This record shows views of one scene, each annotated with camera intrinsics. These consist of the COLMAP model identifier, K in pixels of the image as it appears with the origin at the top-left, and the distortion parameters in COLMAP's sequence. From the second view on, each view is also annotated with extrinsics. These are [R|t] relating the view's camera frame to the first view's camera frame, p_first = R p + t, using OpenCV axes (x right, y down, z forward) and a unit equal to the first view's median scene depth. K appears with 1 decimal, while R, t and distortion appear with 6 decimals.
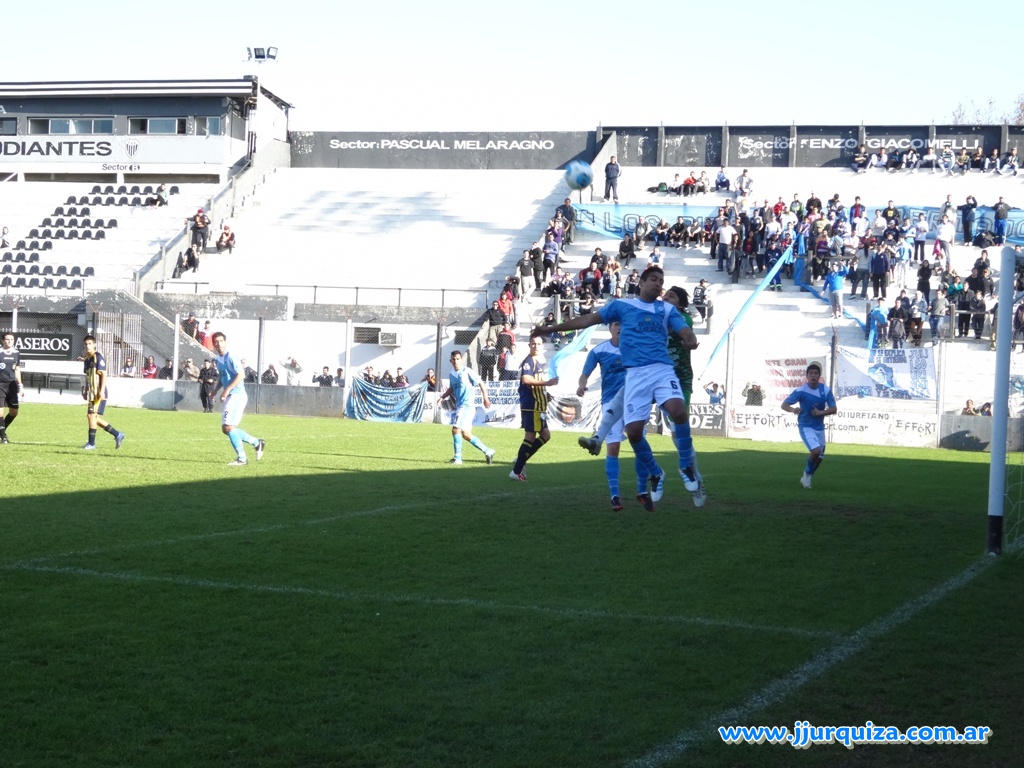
lens RADIAL K [[2013.3, 0, 510.5], [0, 2013.3, 385.3], [0, 0, 1]] dist [-0.014736, 0.000000]
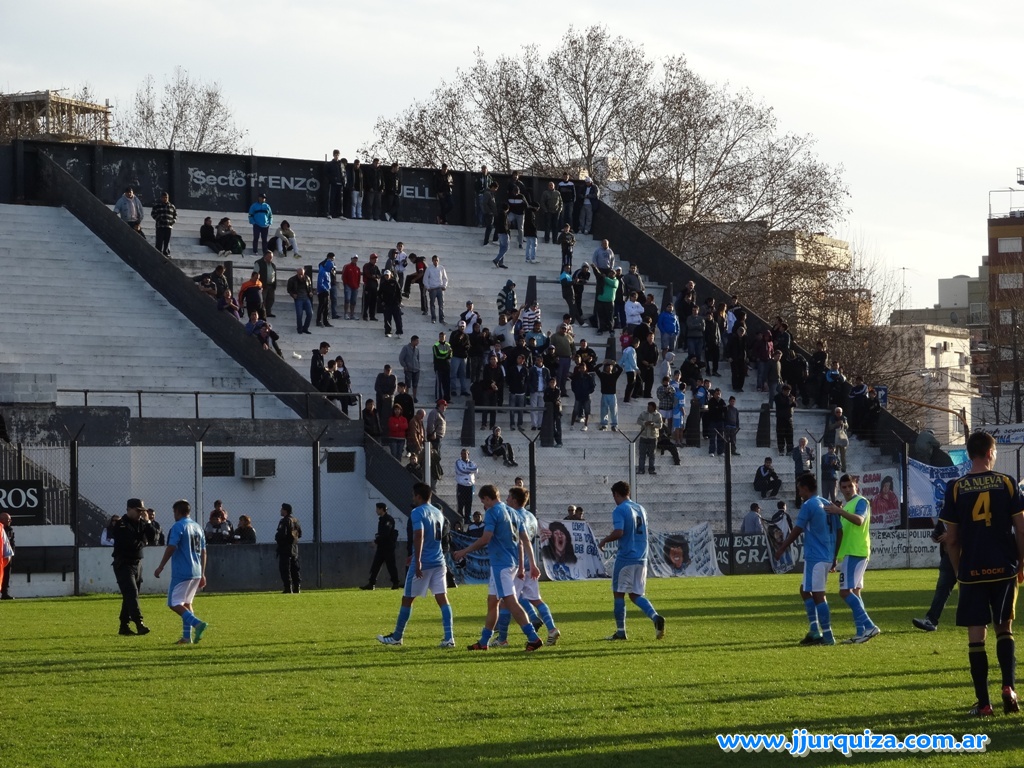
lens RADIAL K [[3288.7, 0, 511.9], [0, 3288.7, 382.9], [0, 0, 1]] dist [-0.148805, 0.000000]
pose [[0.485292, -0.016663, 0.874193, -1.122459], [0.032378, 0.999475, 0.001077, -0.056683], [-0.873752, 0.027782, 0.485577, 0.427814]]
